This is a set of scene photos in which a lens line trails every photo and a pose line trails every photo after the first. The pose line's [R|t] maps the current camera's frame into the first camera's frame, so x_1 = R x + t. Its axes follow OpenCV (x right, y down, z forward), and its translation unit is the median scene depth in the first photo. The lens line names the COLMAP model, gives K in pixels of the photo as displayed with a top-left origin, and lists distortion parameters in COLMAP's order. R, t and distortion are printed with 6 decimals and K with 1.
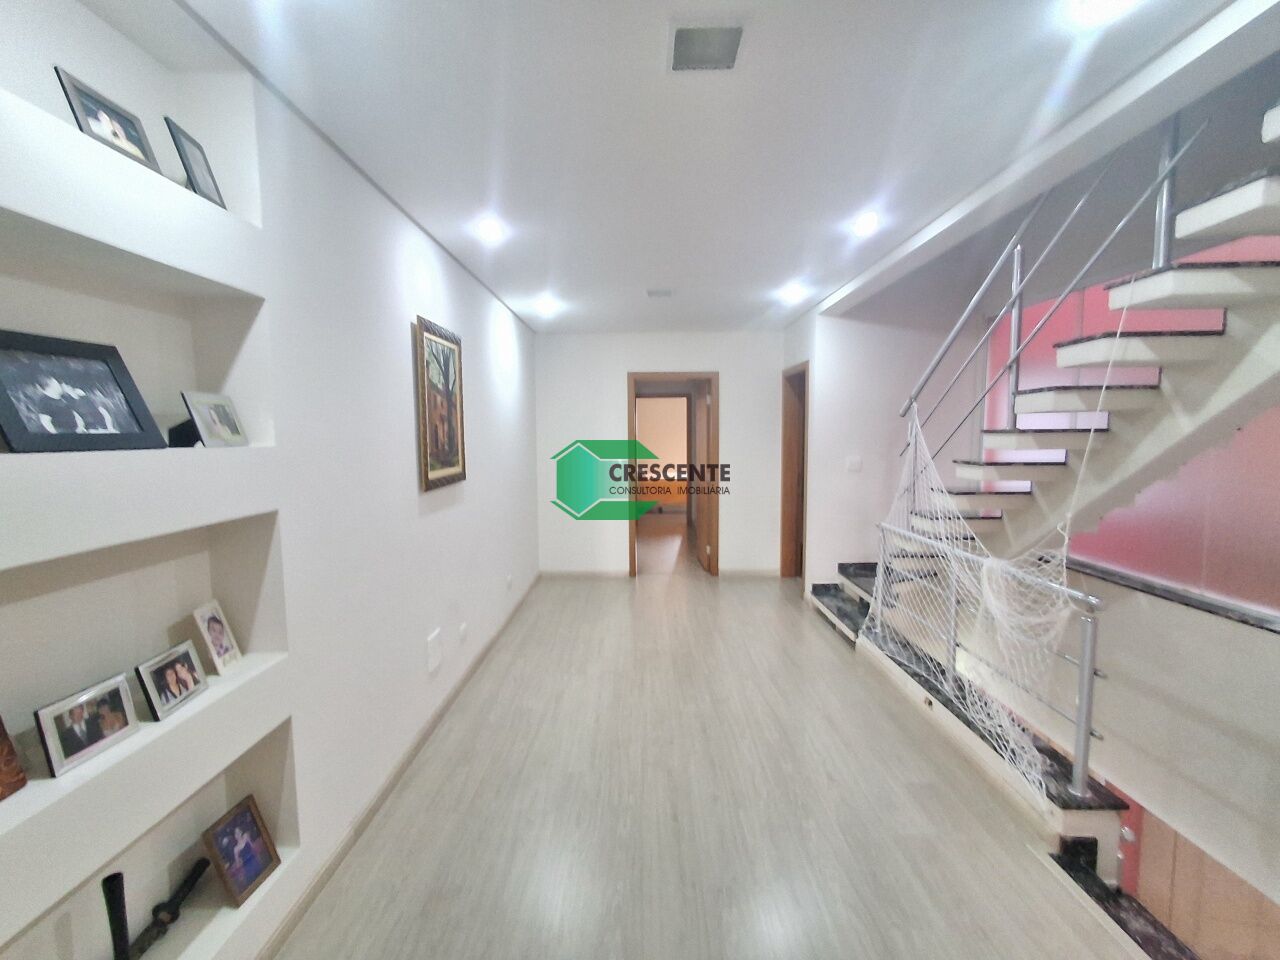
lens RADIAL K [[587.1, 0, 641.1], [0, 587.1, 485.2], [0, 0, 1]] dist [-0.000198, 0.000815]
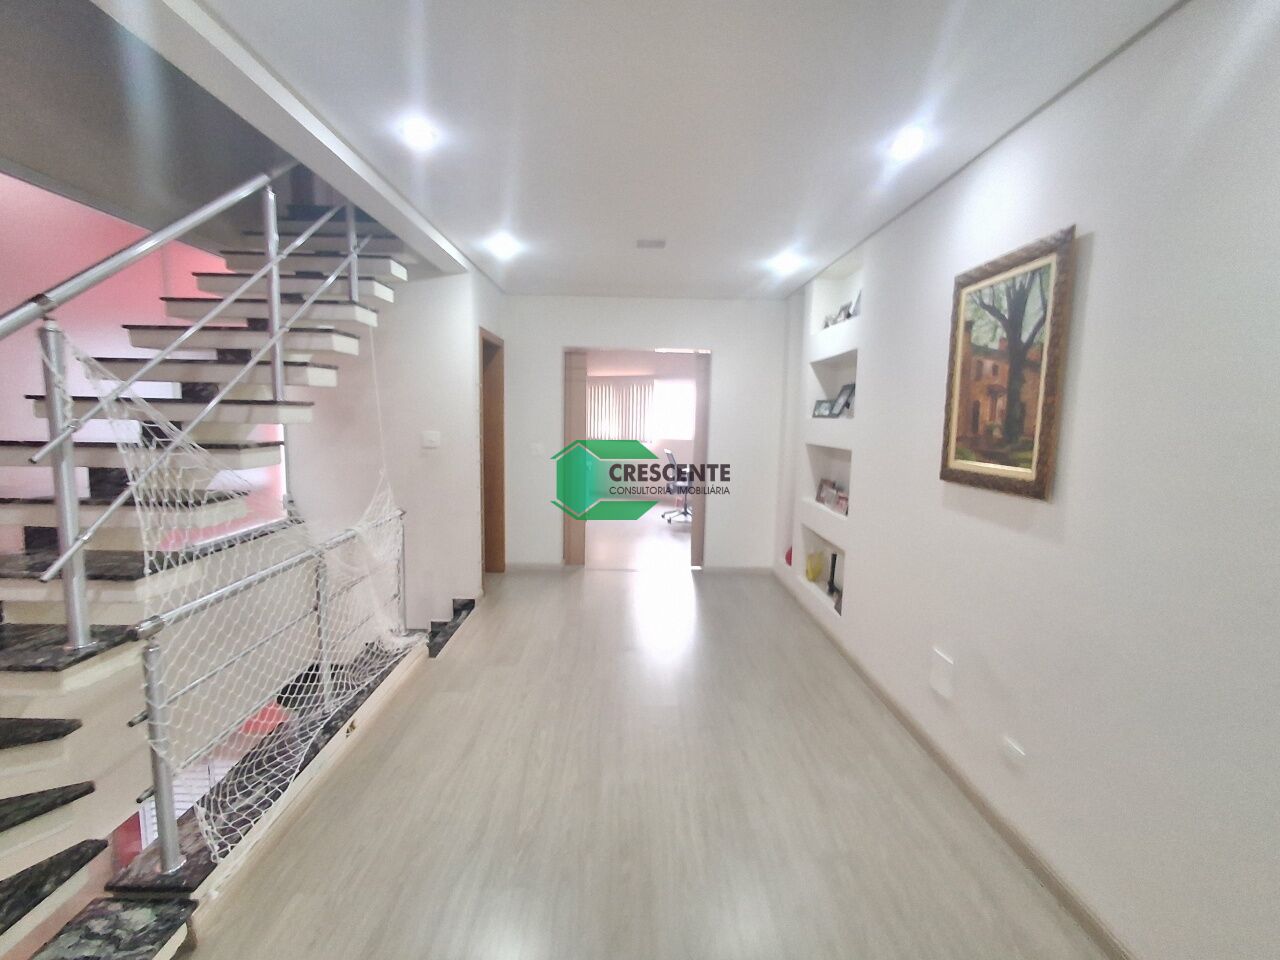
lens RADIAL K [[587.1, 0, 641.1], [0, 587.1, 485.2], [0, 0, 1]] dist [-0.000198, 0.000815]
pose [[-0.999597, -0.007668, -0.027323, 0.096650], [-0.013071, 0.979003, 0.203426, -0.140679], [0.025189, 0.203701, -0.978709, 1.698006]]
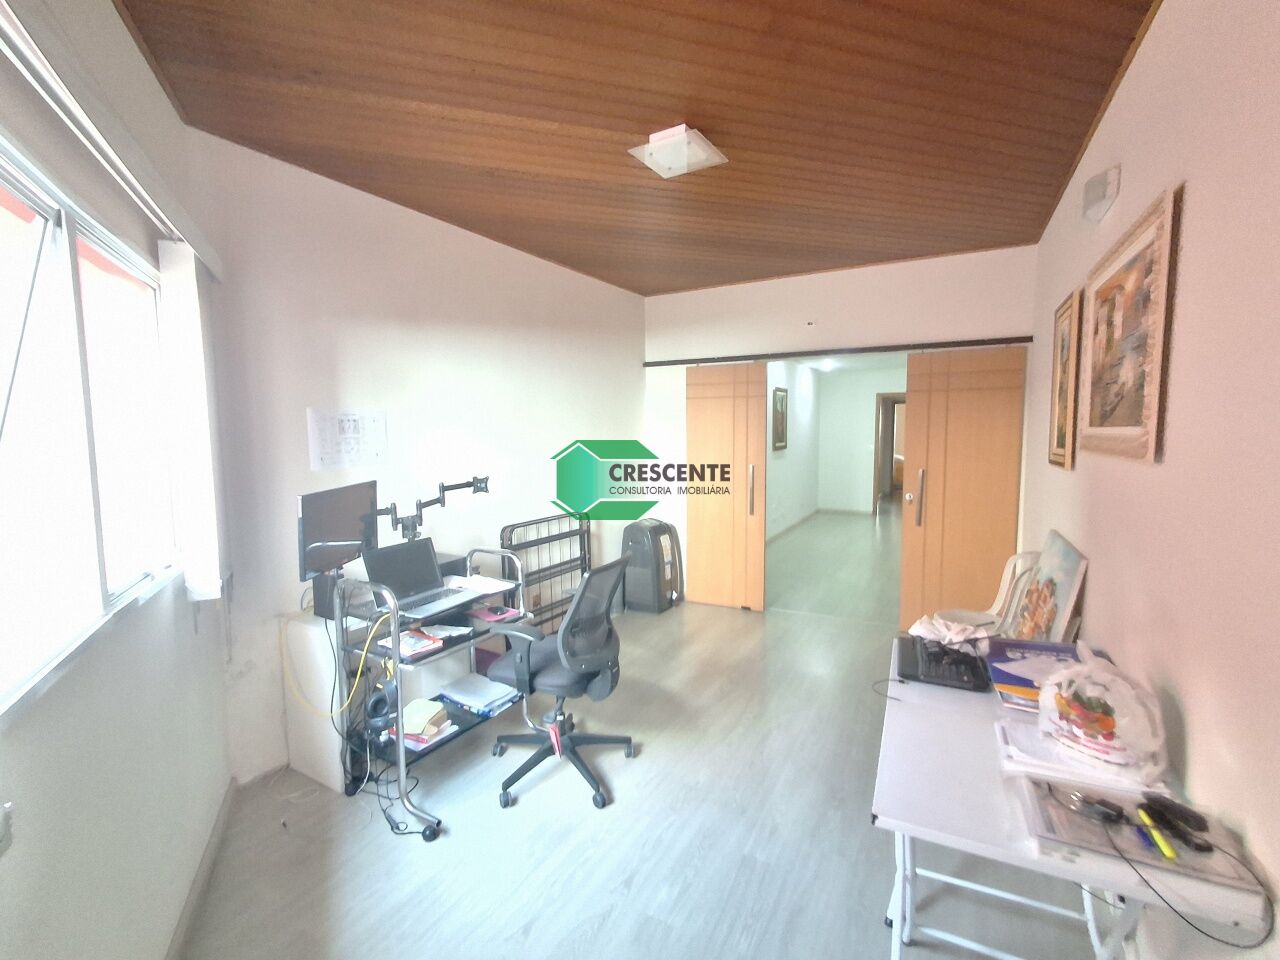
lens RADIAL K [[587.1, 0, 641.1], [0, 587.1, 485.2], [0, 0, 1]] dist [-0.000198, 0.000815]
pose [[0.888806, 0.040145, -0.456522, 0.300076], [-0.037830, 0.999183, 0.014214, 0.142852], [0.456720, 0.004636, 0.889598, -1.552300]]
